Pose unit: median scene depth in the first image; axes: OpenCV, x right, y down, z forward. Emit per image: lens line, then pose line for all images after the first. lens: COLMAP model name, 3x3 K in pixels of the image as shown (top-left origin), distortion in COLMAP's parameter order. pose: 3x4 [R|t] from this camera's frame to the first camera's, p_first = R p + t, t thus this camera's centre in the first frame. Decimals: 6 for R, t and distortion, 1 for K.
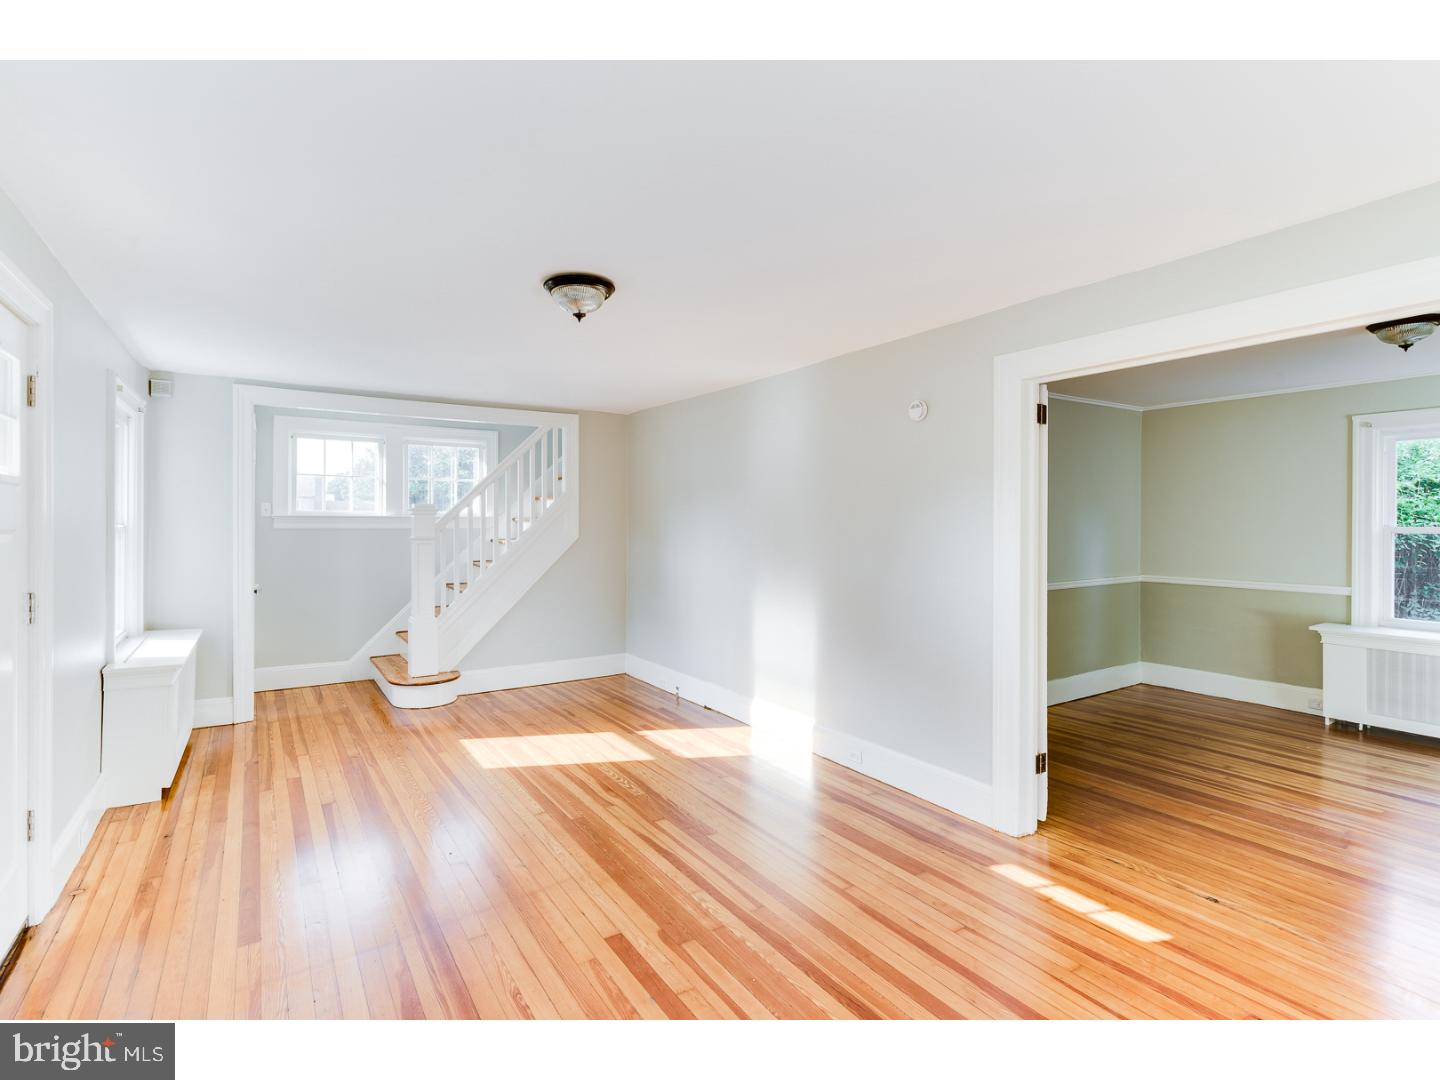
lens RADIAL K [[690.6, 0, 717.5], [0, 690.6, 529.4], [0, 0, 1]] dist [-0.001620, -0.000841]
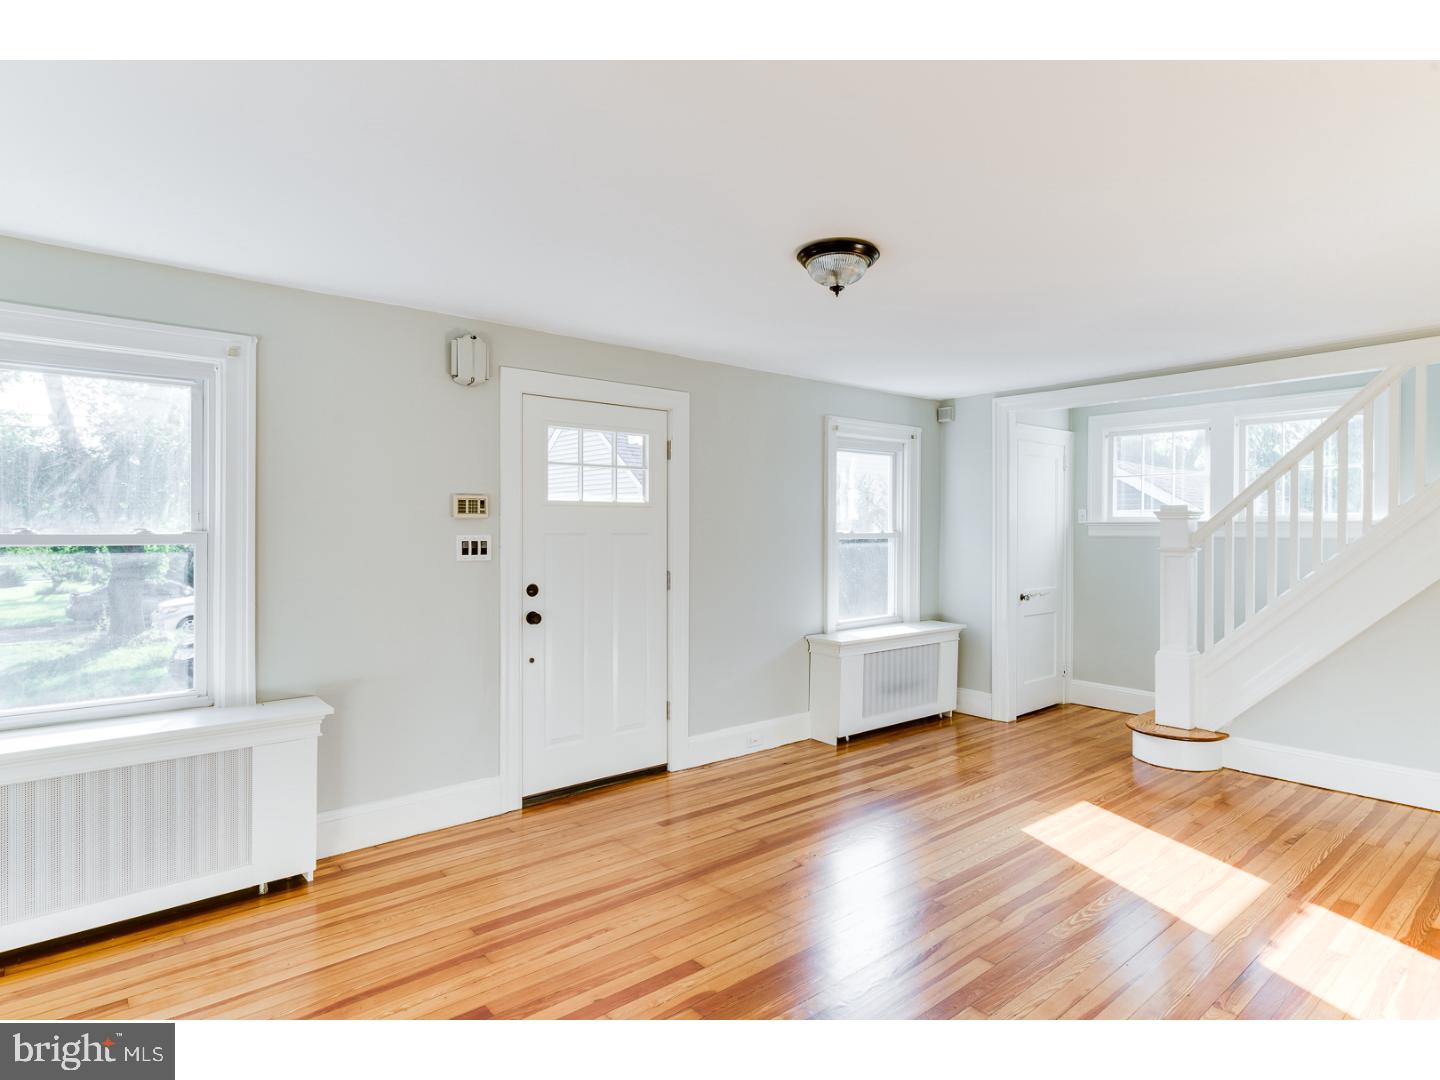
lens RADIAL K [[795.1, 0, 720.0], [0, 795.1, 540.0], [0, 0, 1]] dist [0.017394, 0.000441]
pose [[0.117629, 0.009112, -0.993016, 0.539167], [-0.009080, 0.999926, 0.008099, 0.000035], [0.993016, 0.008064, 0.117703, 0.516887]]
